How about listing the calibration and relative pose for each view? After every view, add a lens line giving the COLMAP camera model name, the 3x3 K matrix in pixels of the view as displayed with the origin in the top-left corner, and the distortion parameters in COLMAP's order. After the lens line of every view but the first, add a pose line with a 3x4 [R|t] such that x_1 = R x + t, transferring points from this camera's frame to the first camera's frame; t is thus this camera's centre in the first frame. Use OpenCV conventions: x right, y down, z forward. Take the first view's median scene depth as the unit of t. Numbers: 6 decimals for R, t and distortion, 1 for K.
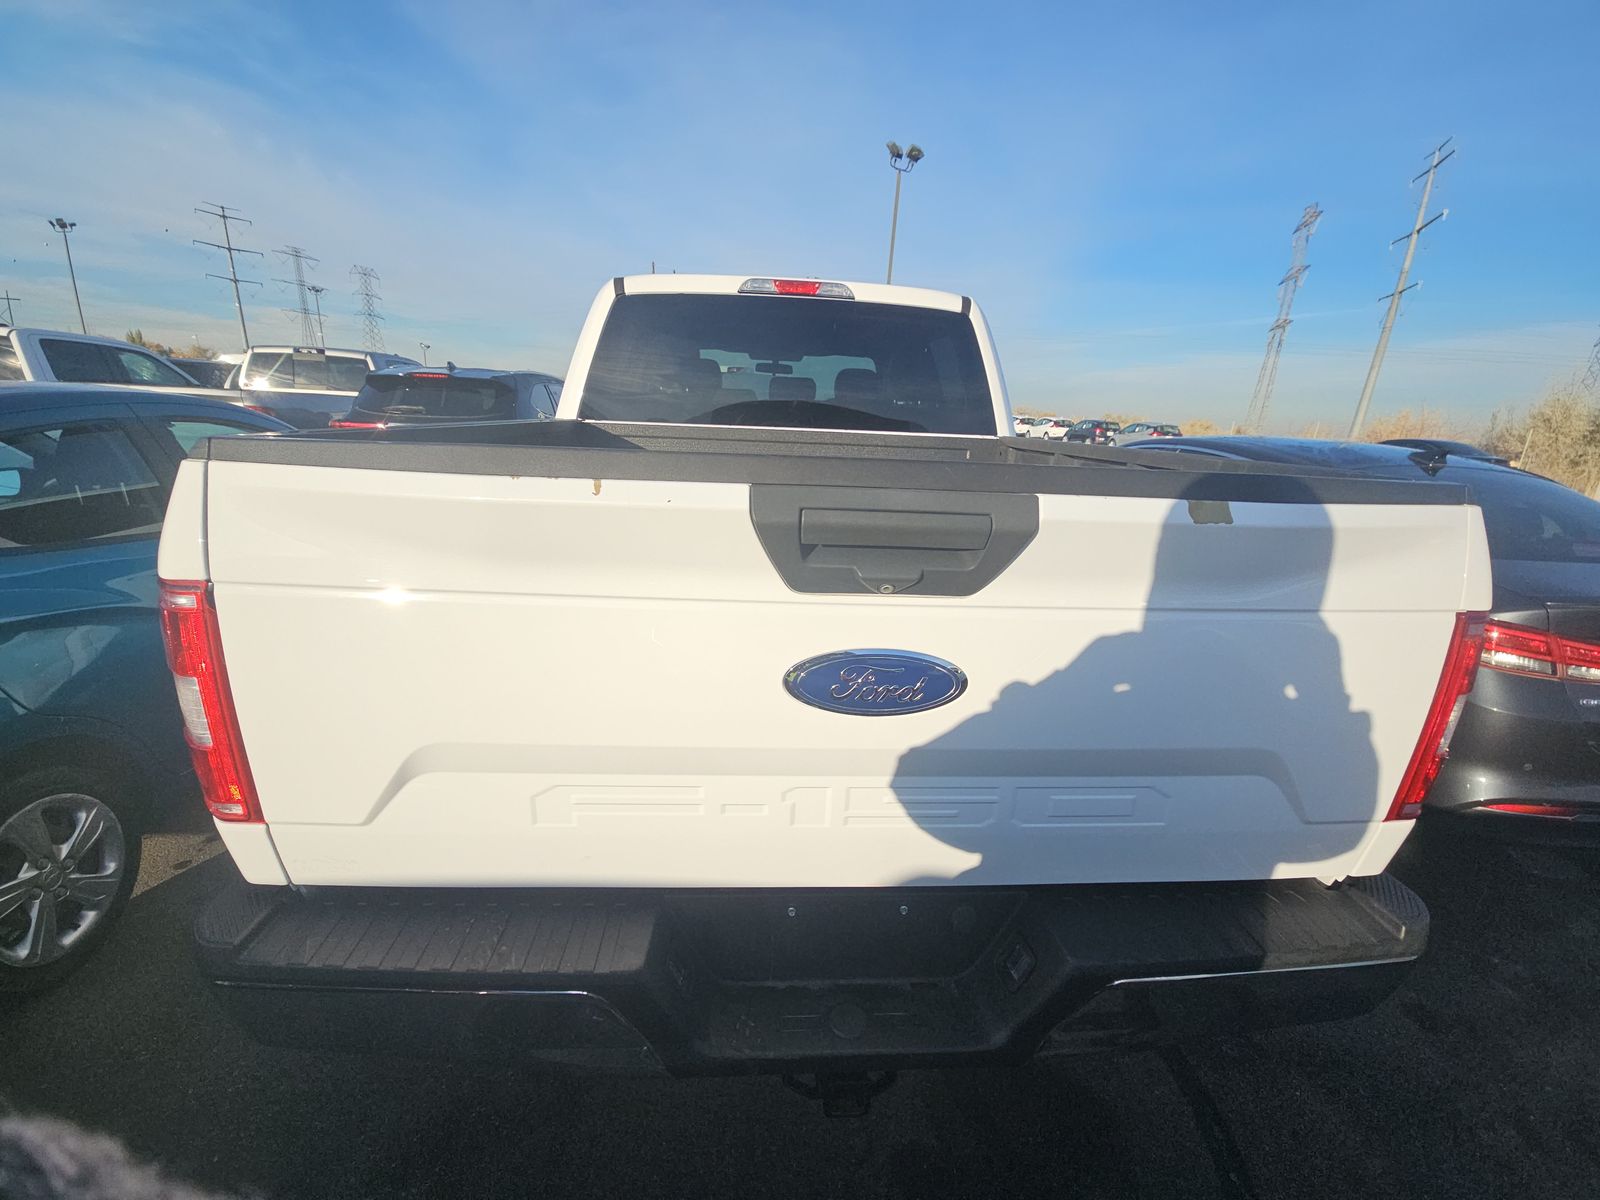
lens RADIAL K [[654.2, 0, 796.2], [0, 654.2, 602.9], [0, 0, 1]] dist [0.027062, -0.020981]
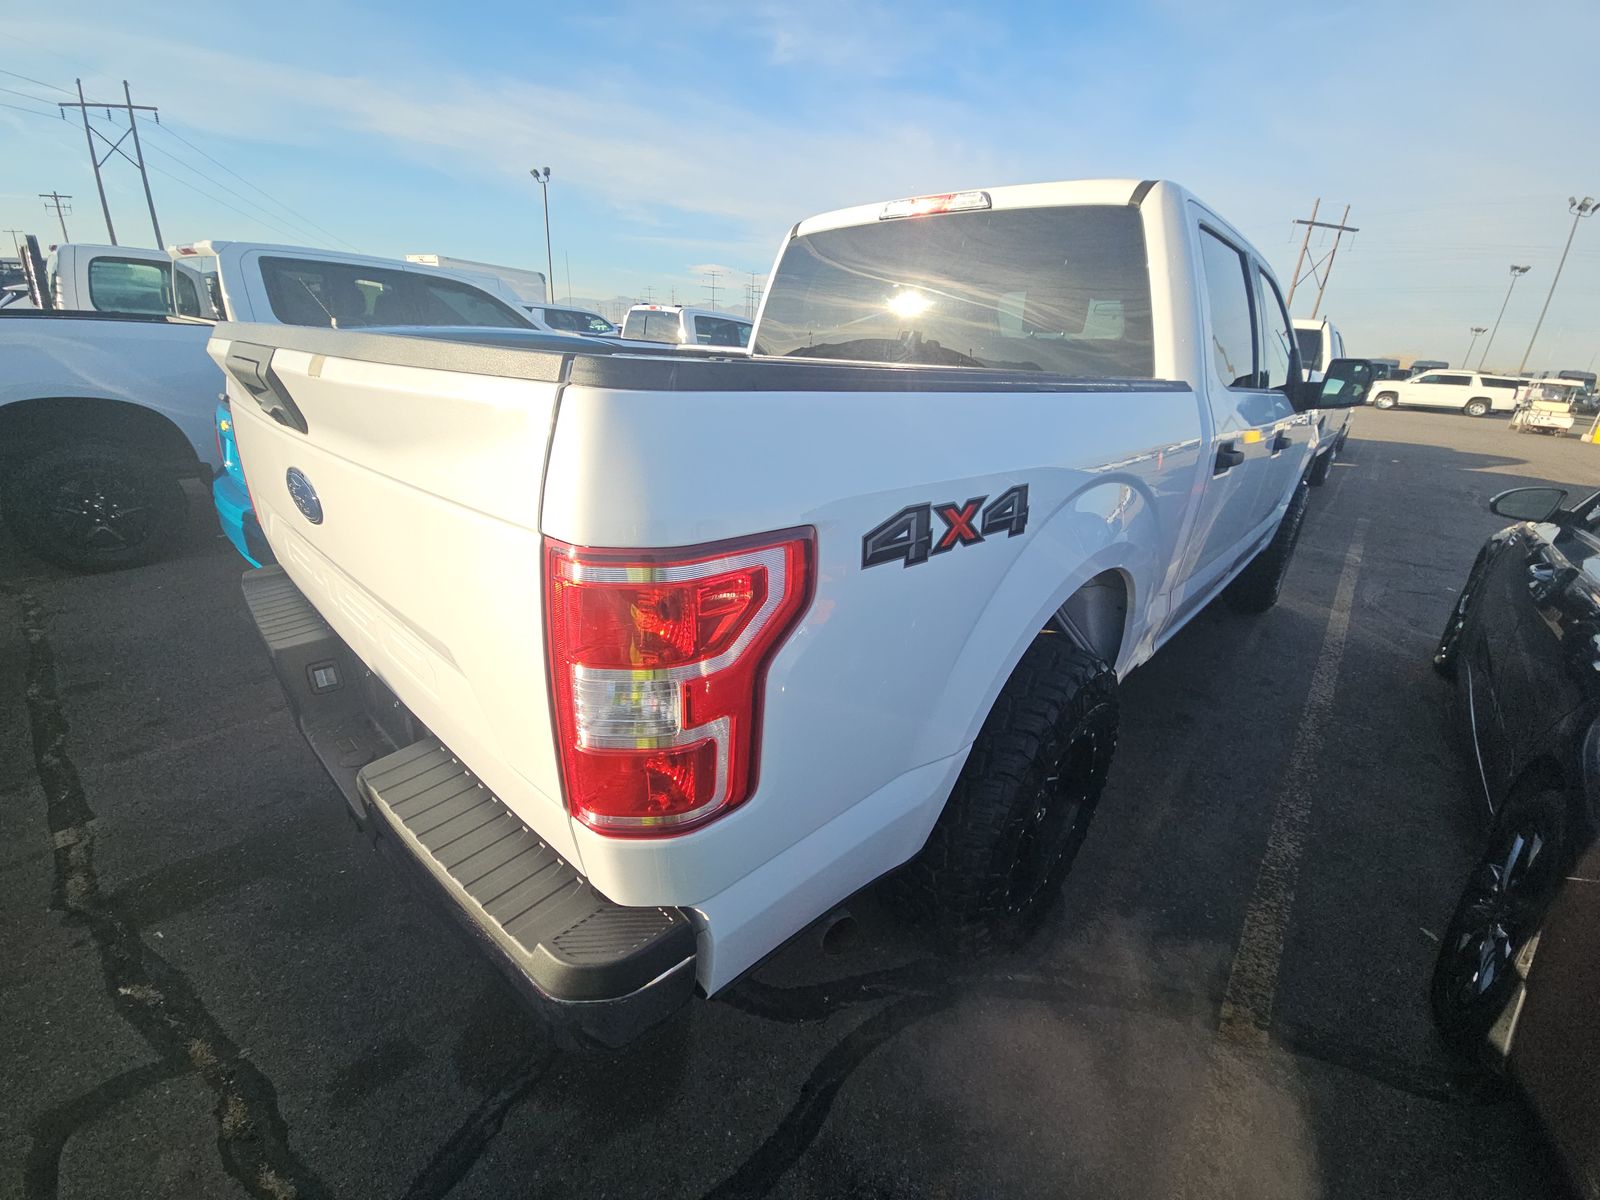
lens RADIAL K [[654.2, 0, 796.2], [0, 654.2, 602.9], [0, 0, 1]] dist [0.027062, -0.020981]
pose [[0.682589, 0.254132, -0.685193, 0.616698], [-0.227270, 0.964916, 0.131473, -0.026499], [0.694565, 0.065982, 0.716398, 0.249242]]
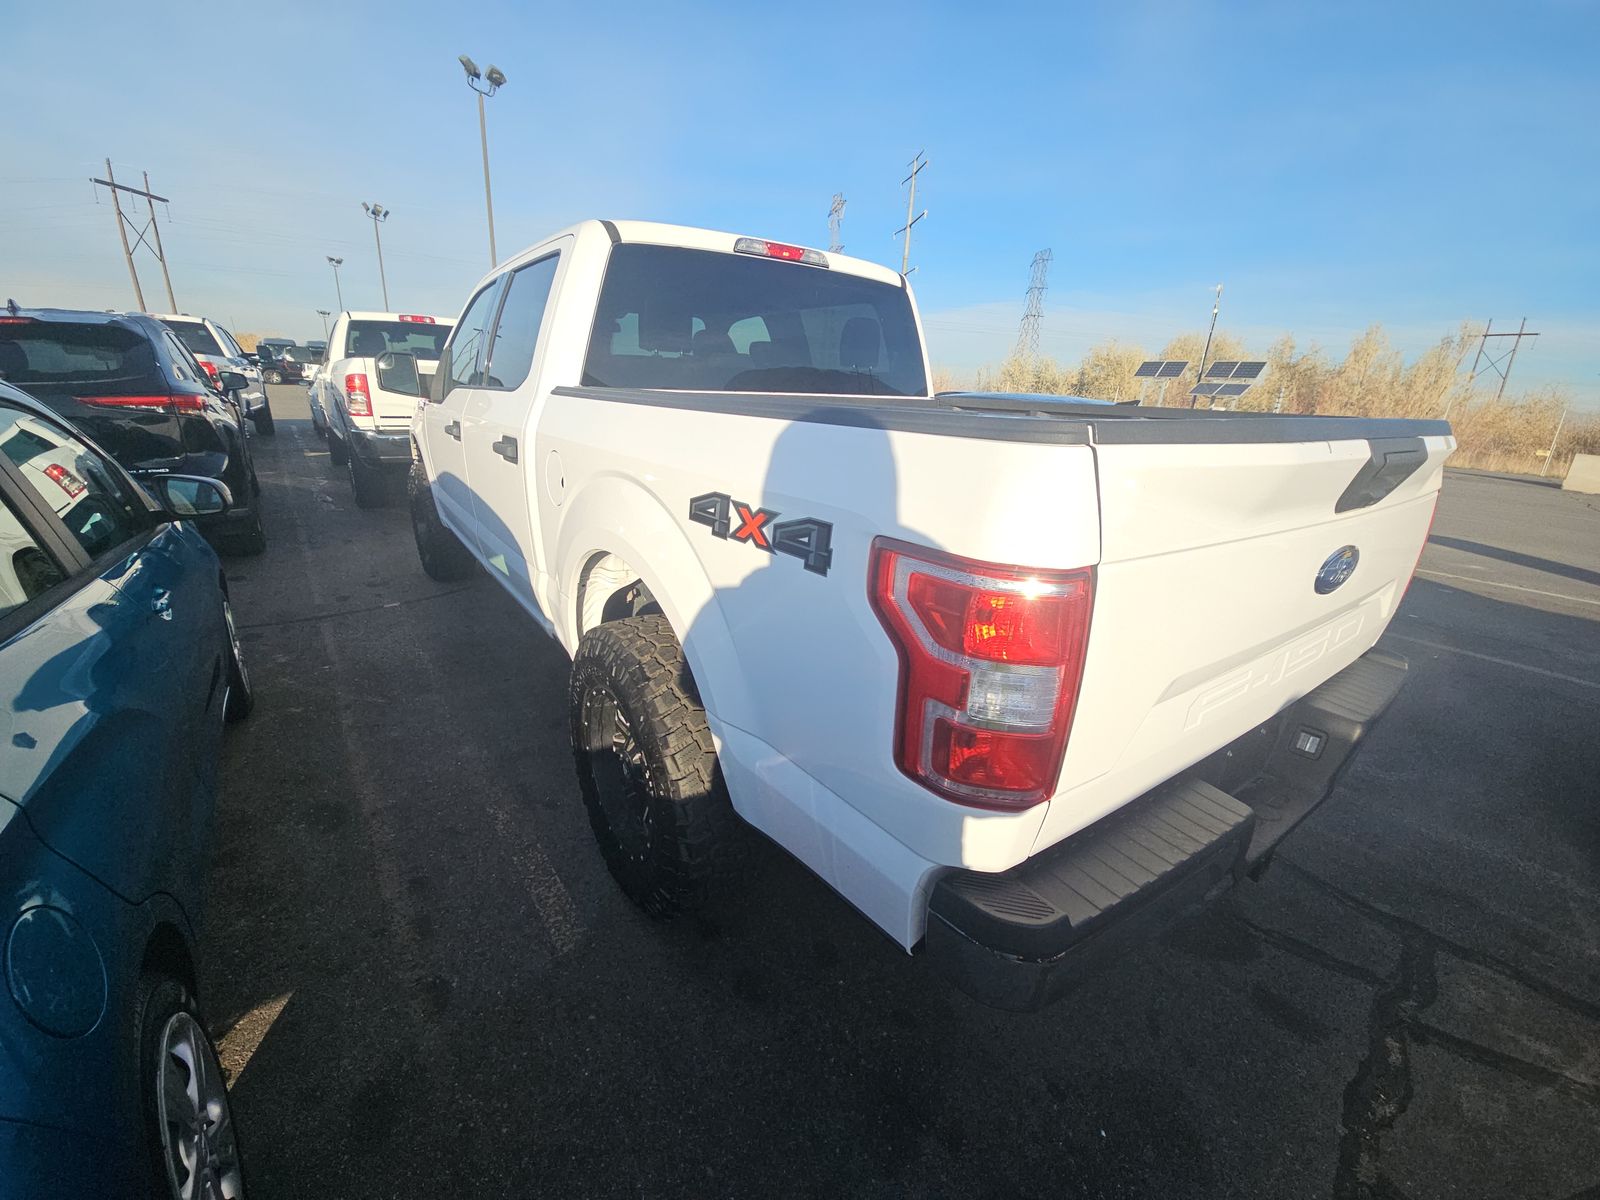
lens RADIAL K [[654.2, 0, 796.2], [0, 654.2, 602.9], [0, 0, 1]] dist [0.027062, -0.020981]
pose [[0.841904, -0.178157, 0.509370, -0.580443], [0.147502, 0.983958, 0.100353, -0.046409], [-0.519077, -0.009355, 0.854676, 0.117602]]
